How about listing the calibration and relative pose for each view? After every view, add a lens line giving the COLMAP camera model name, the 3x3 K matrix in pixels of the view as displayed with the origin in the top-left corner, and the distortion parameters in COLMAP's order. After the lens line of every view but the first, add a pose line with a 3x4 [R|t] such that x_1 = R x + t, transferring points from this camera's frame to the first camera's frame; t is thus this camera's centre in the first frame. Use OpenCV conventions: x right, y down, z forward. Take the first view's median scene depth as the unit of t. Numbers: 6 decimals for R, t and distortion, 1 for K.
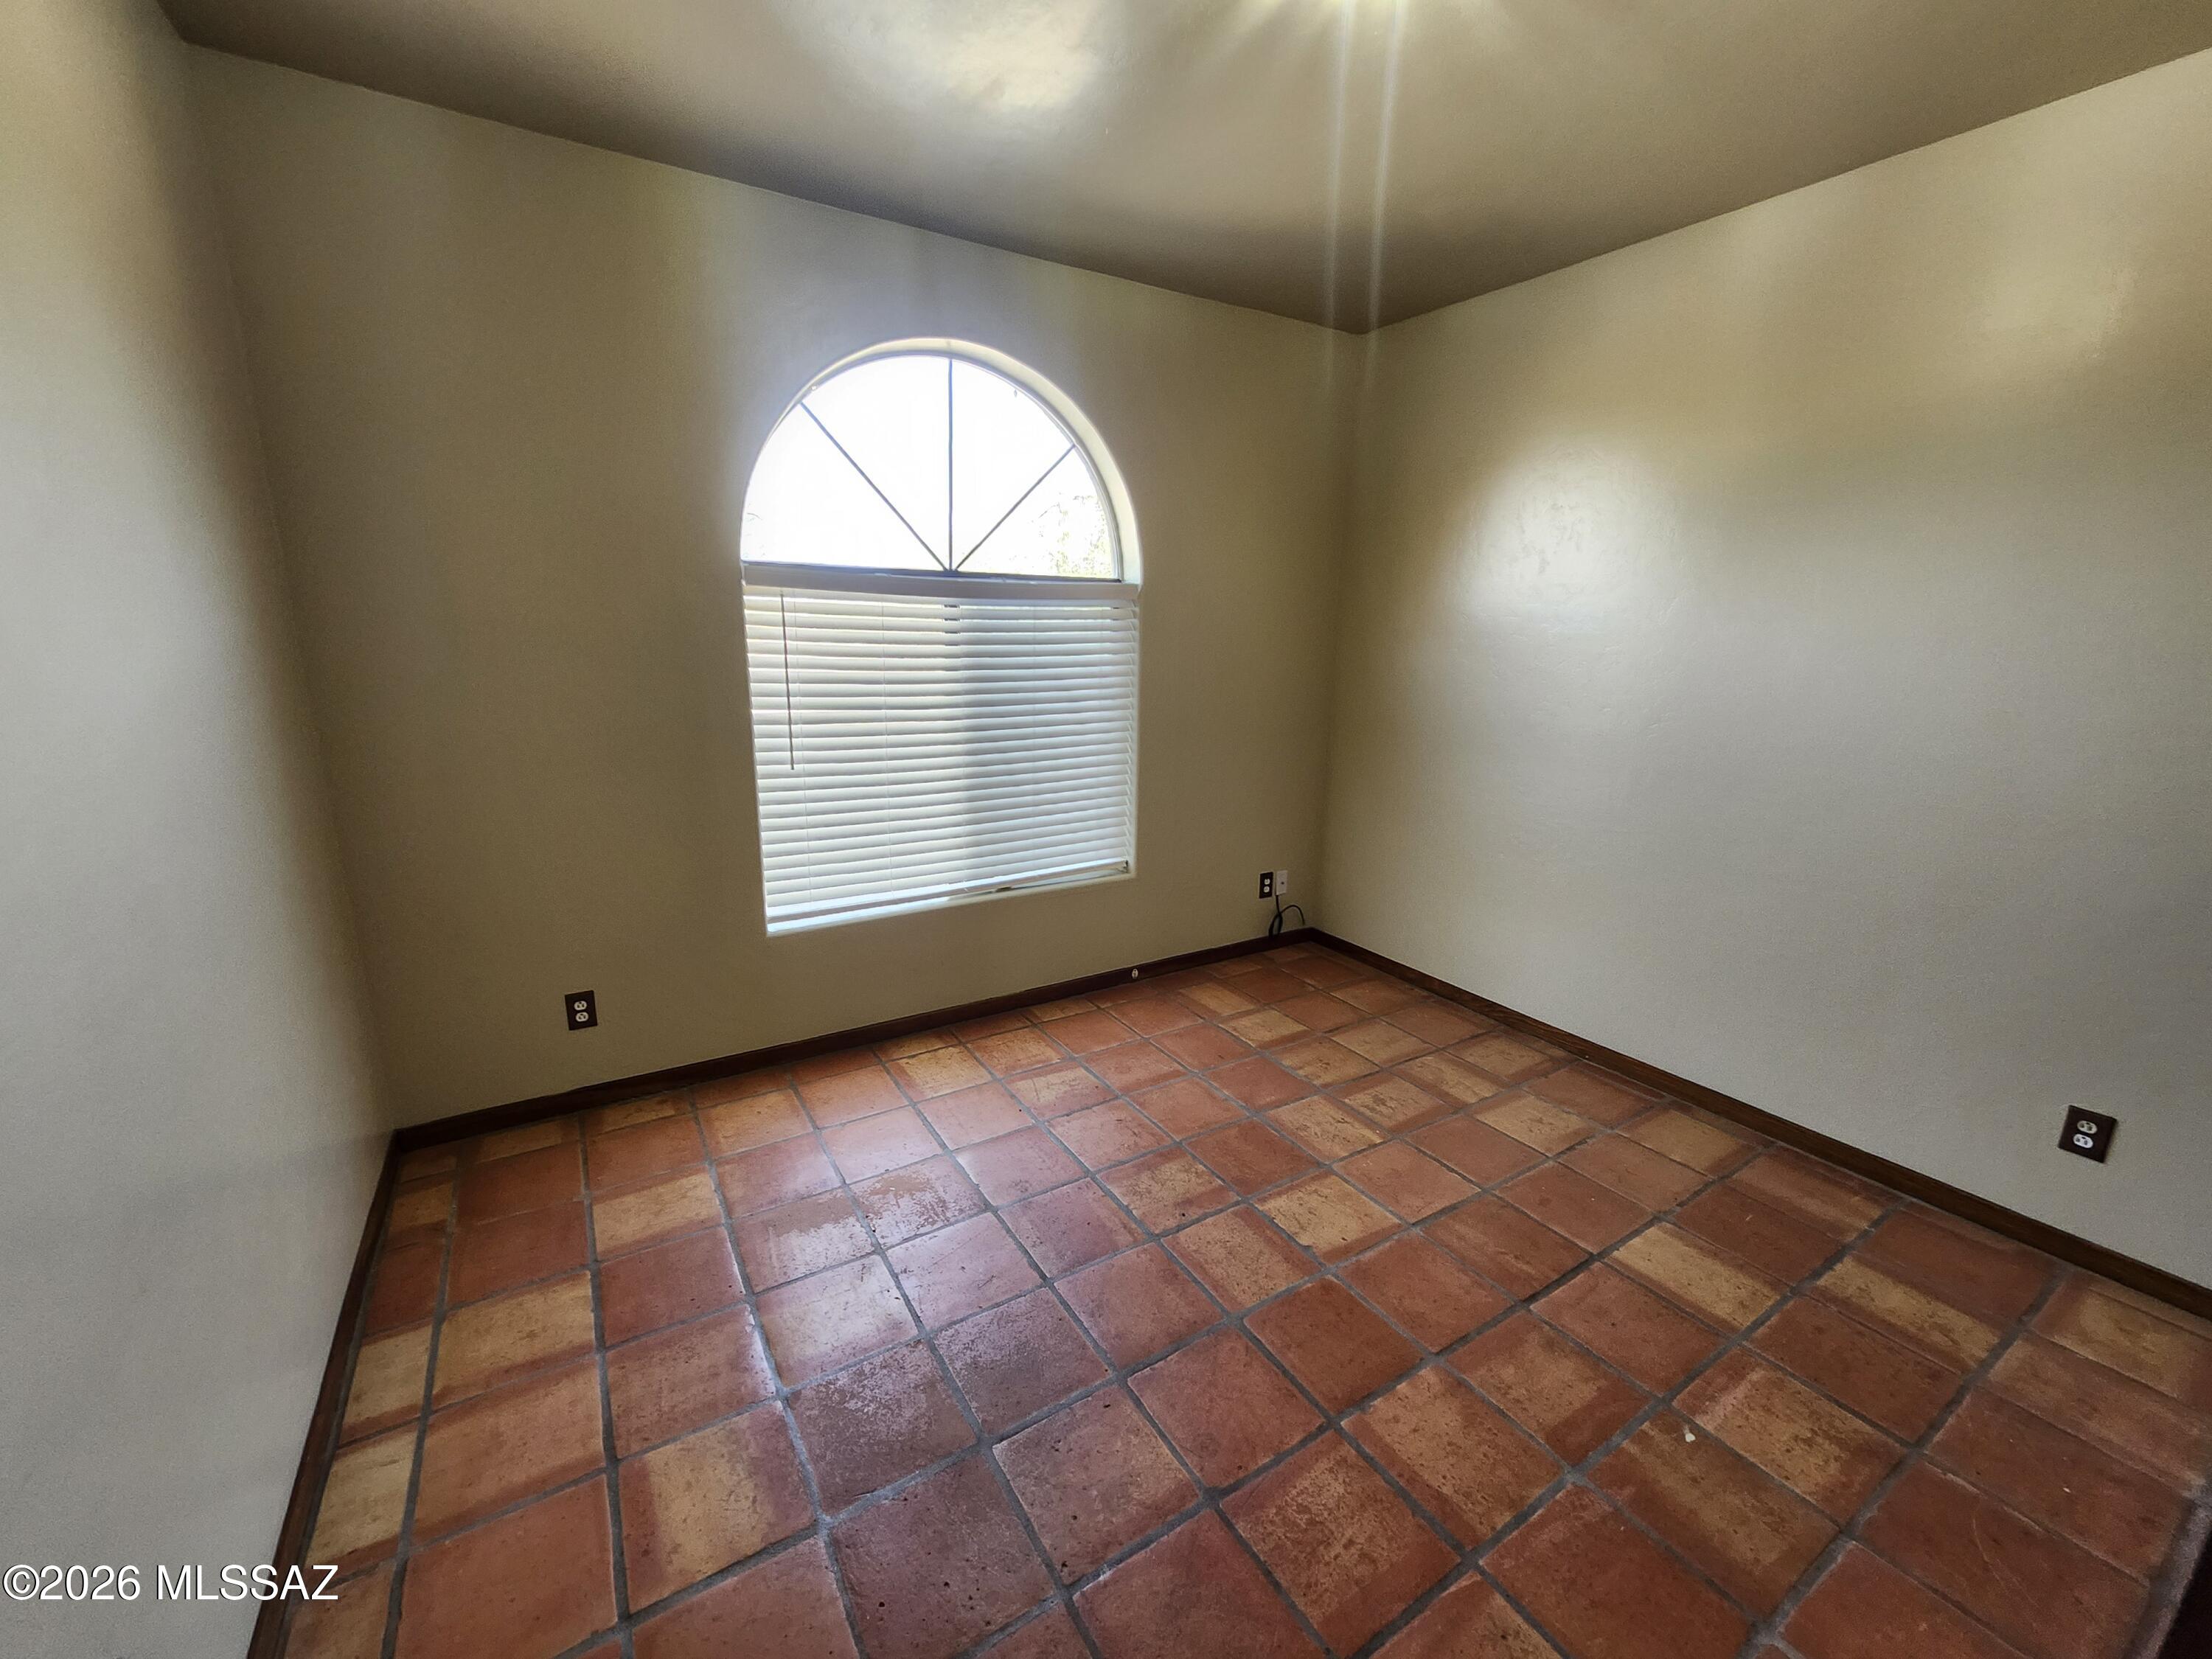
lens RADIAL K [[879.1, 0, 1099.2], [0, 879.1, 828.6], [0, 0, 1]] dist [0.002903, 0.000288]
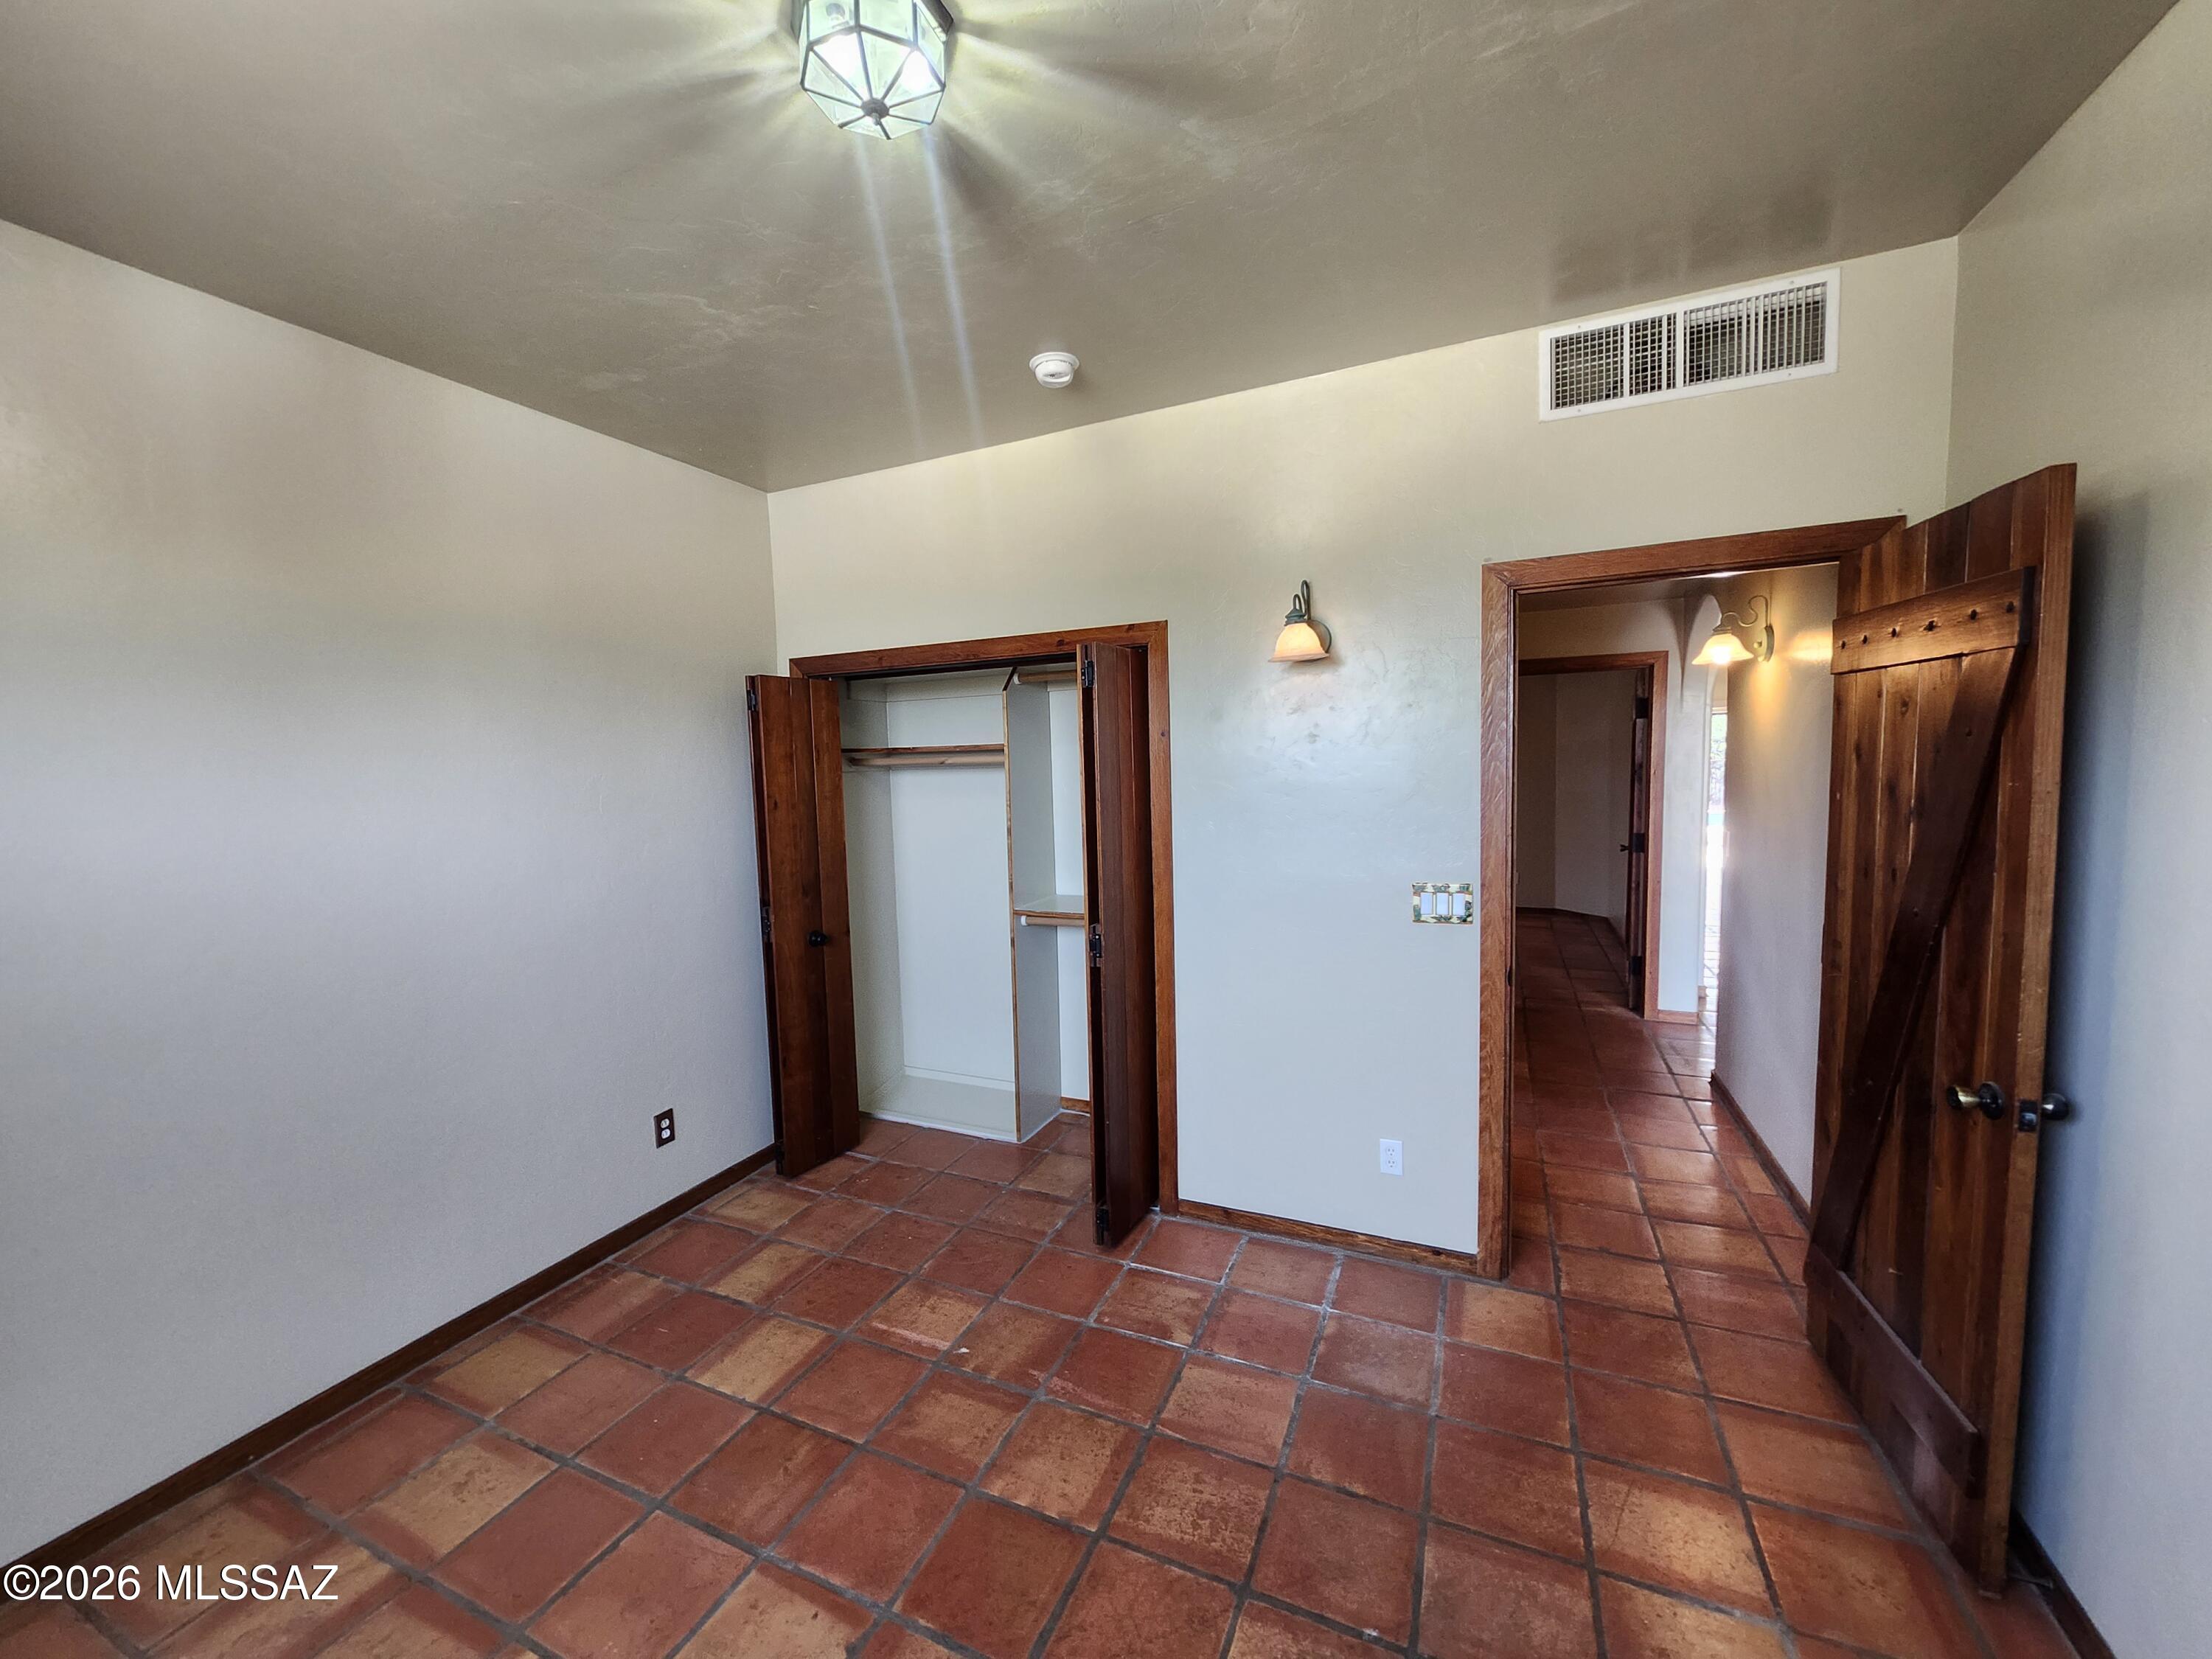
lens RADIAL K [[879.1, 0, 1102.1], [0, 879.1, 828.3], [0, 0, 1]] dist [0.002903, 0.000288]
pose [[-0.554295, -0.063482, 0.829896, -0.496845], [0.211957, 0.953448, 0.214501, -0.312781], [-0.804880, 0.294799, -0.515036, 1.167791]]
